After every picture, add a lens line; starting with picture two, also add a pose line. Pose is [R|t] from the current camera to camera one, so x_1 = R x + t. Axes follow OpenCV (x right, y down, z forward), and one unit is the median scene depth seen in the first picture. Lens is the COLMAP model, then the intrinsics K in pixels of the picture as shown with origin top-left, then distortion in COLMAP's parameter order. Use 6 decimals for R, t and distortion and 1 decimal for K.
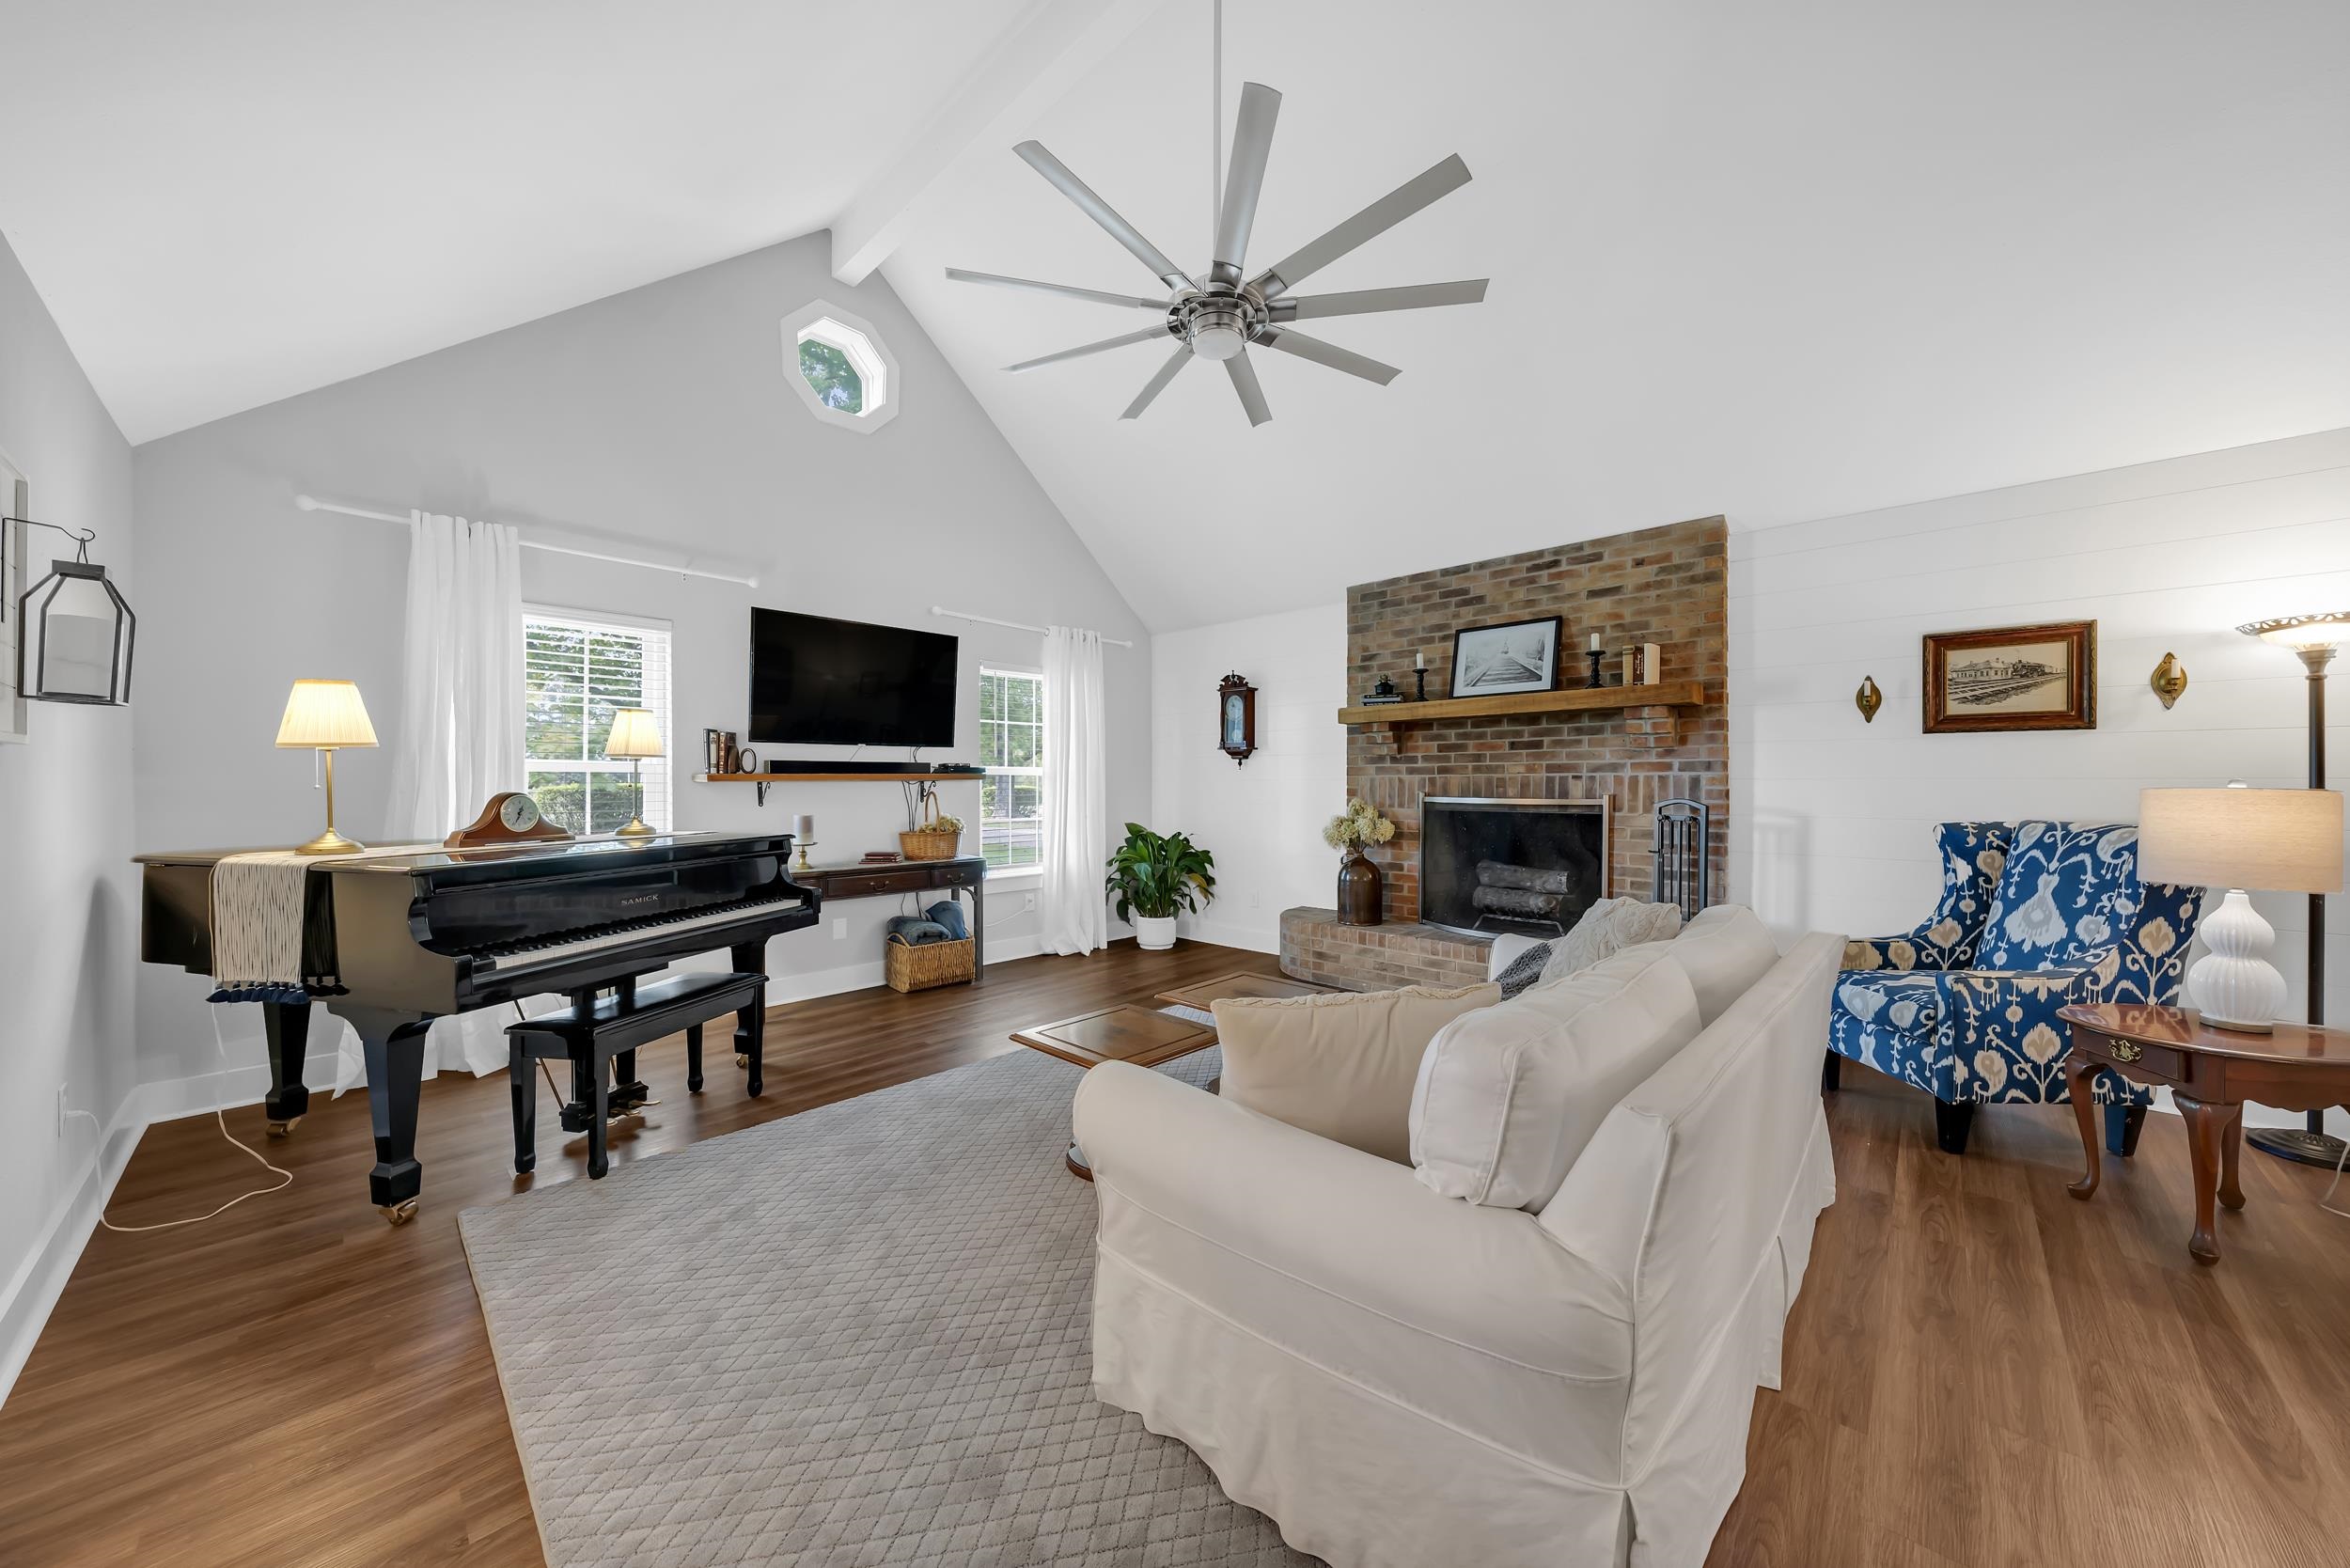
lens RADIAL K [[808.2, 0, 1165.2], [0, 808.2, 789.4], [0, 0, 1]] dist [-0.004811, 0.000754]
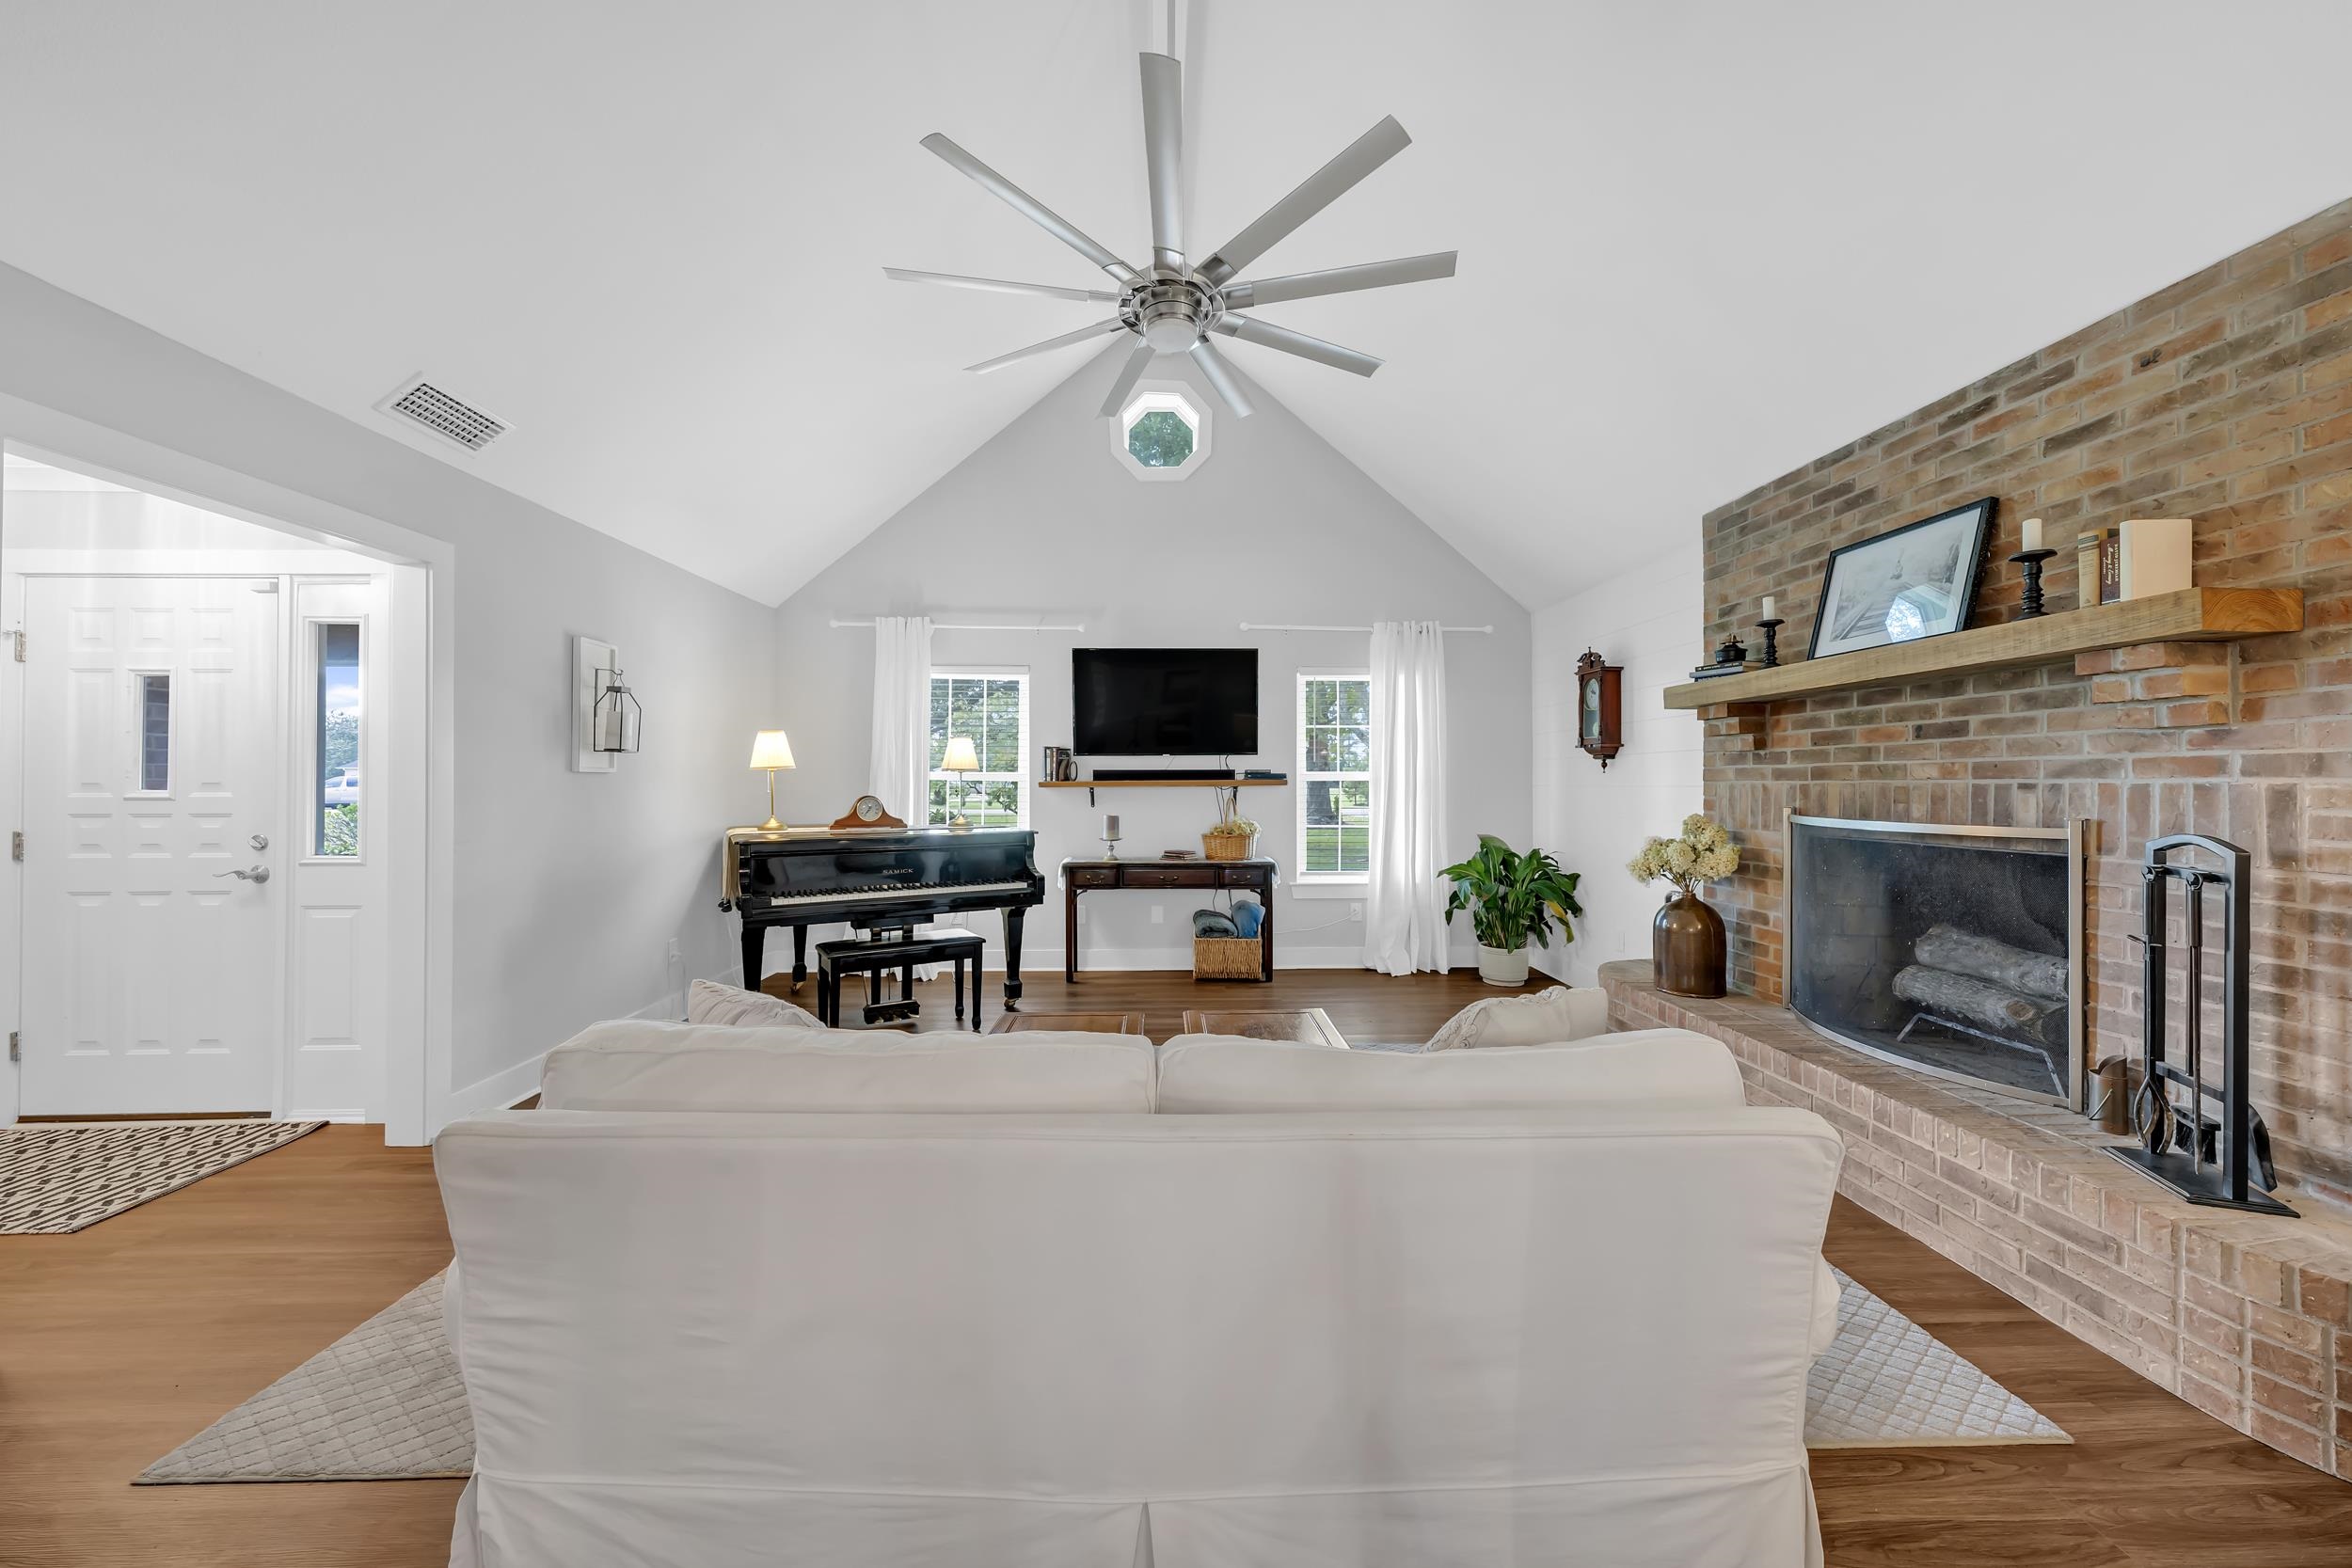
lens RADIAL K [[808.8, 0, 1178.2], [0, 808.8, 780.4], [0, 0, 1]] dist [-0.004811, 0.000754]
pose [[0.716871, -0.001246, -0.697205, 0.464539], [-0.006231, 0.999947, -0.008193, -0.010885], [0.697178, 0.010217, 0.716825, 0.206810]]
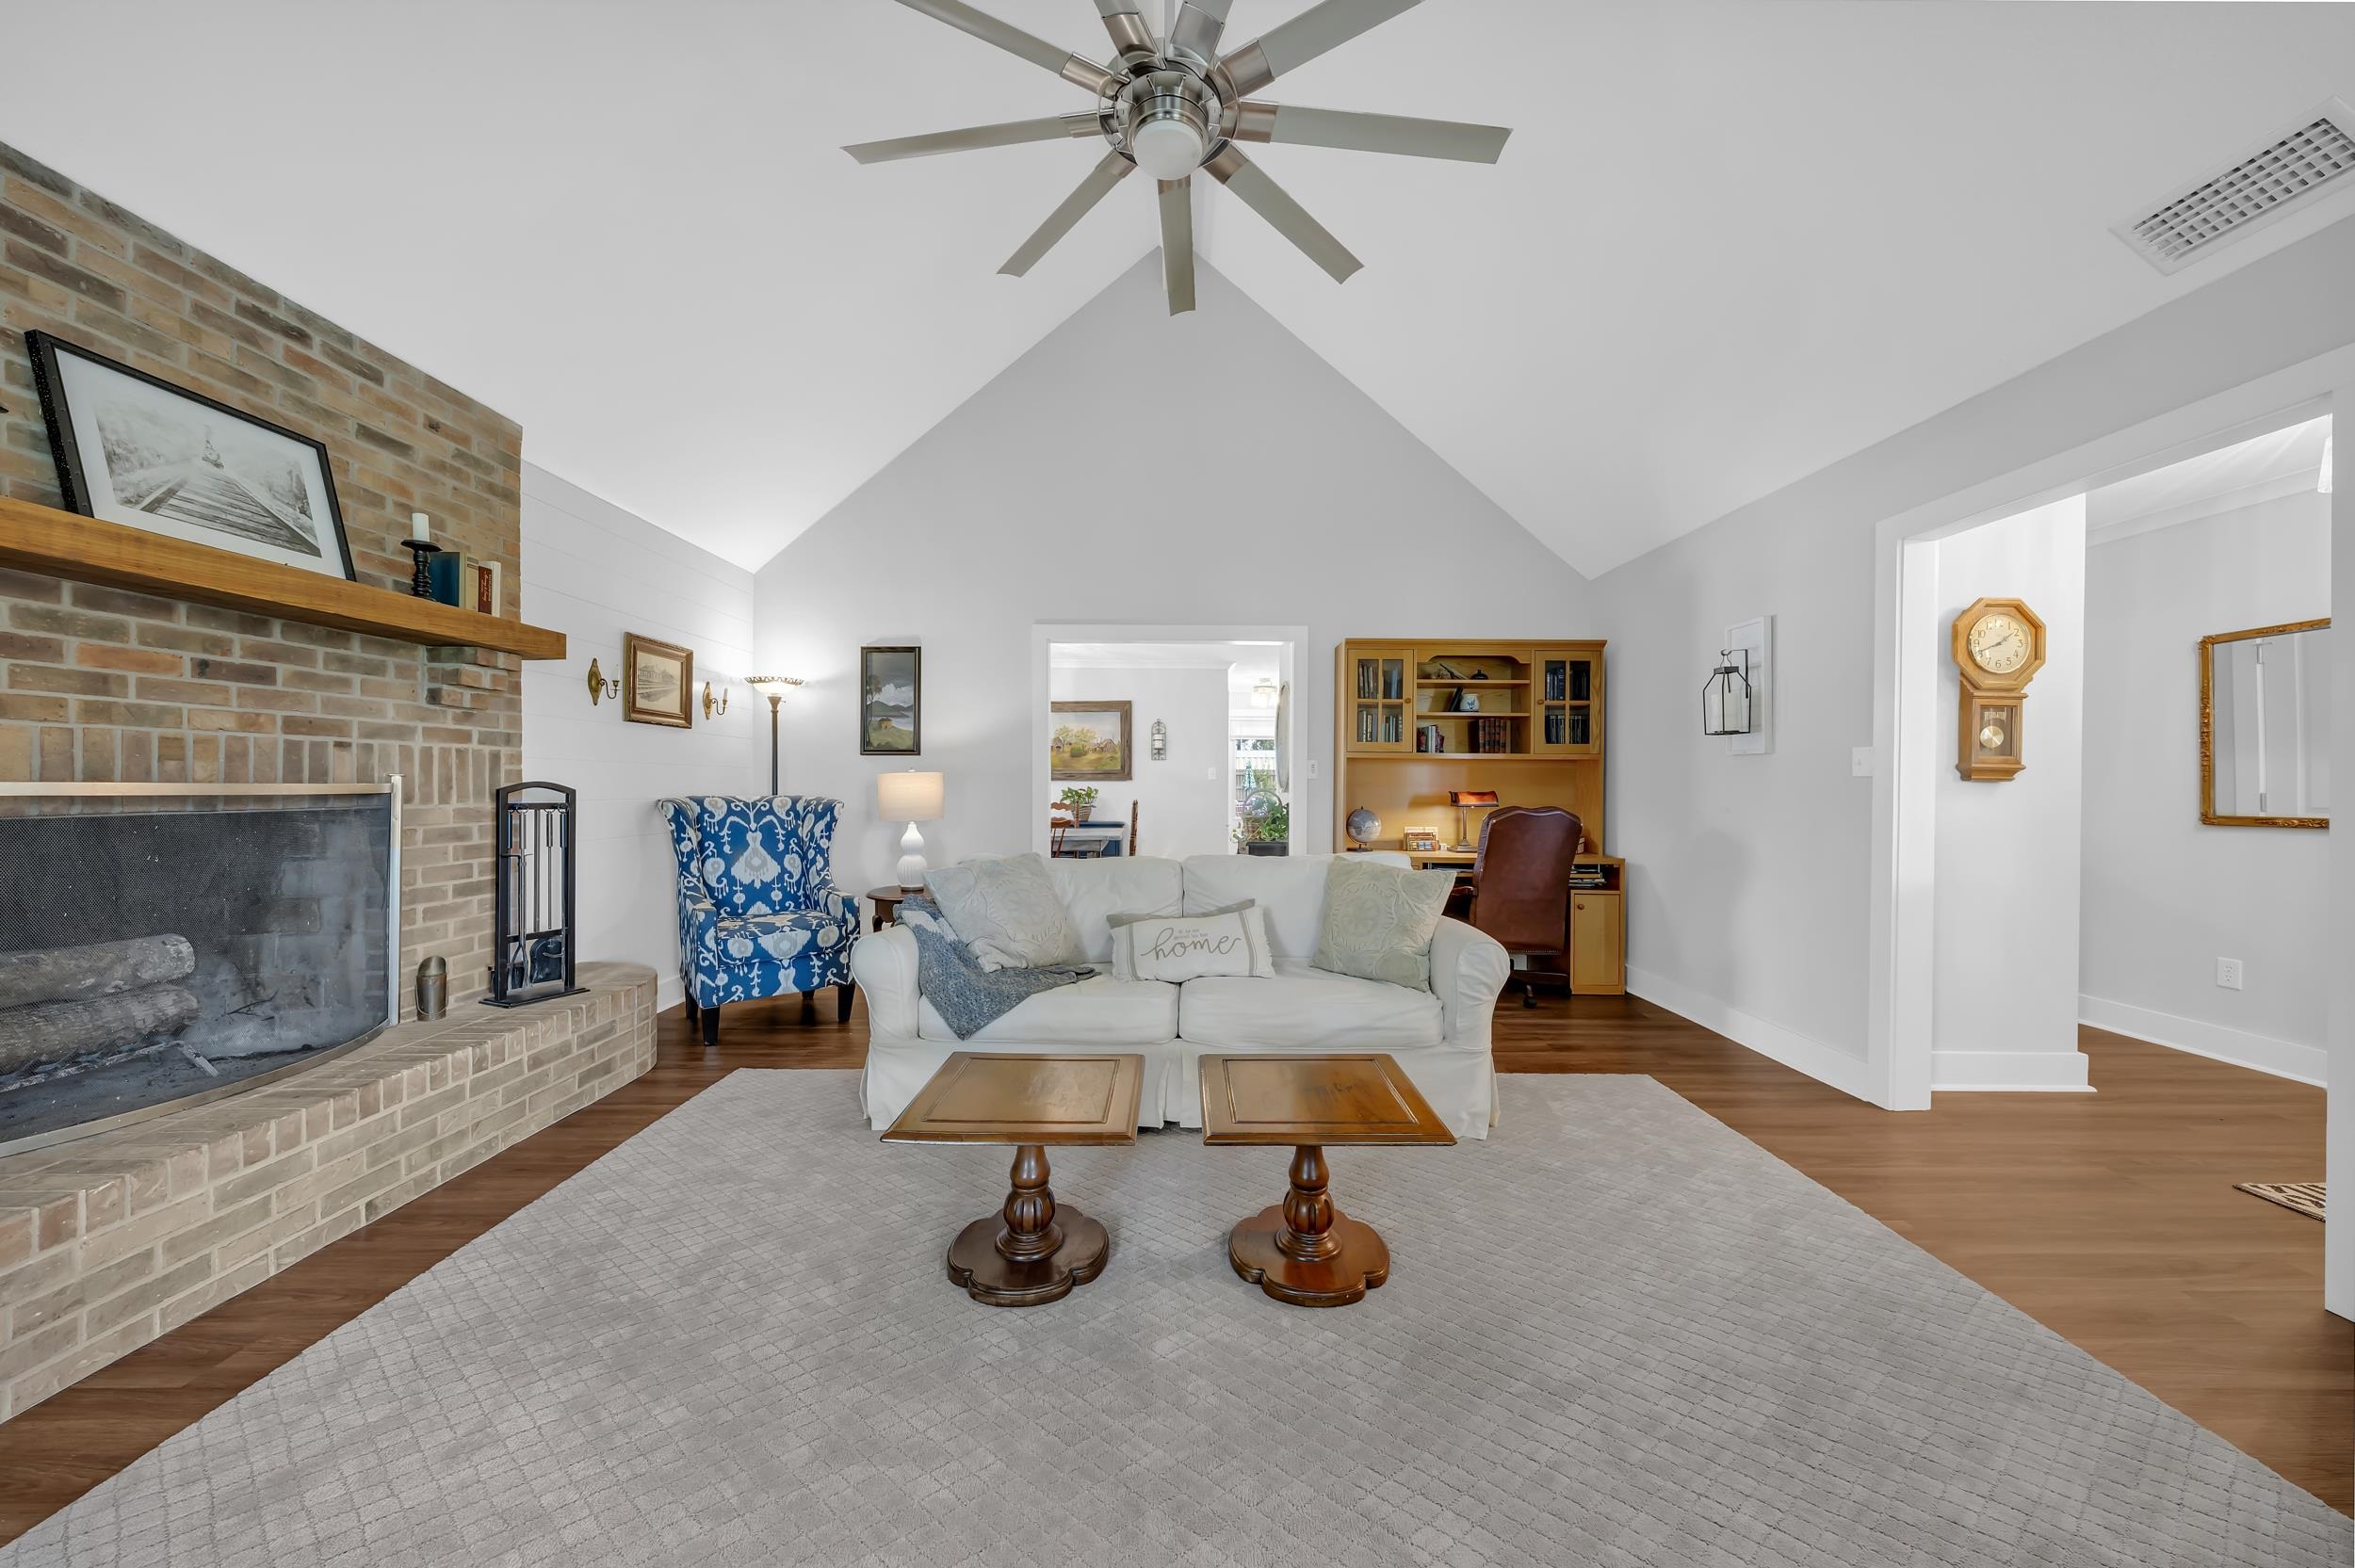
lens RADIAL K [[809.8, 0, 1180.3], [0, 809.8, 789.0], [0, 0, 1]] dist [-0.004811, 0.000754]
pose [[-0.702572, -0.005921, 0.711588, -0.291136], [0.001297, 0.999953, 0.009601, 0.010819], [-0.711612, 0.007669, -0.702531, 0.951222]]
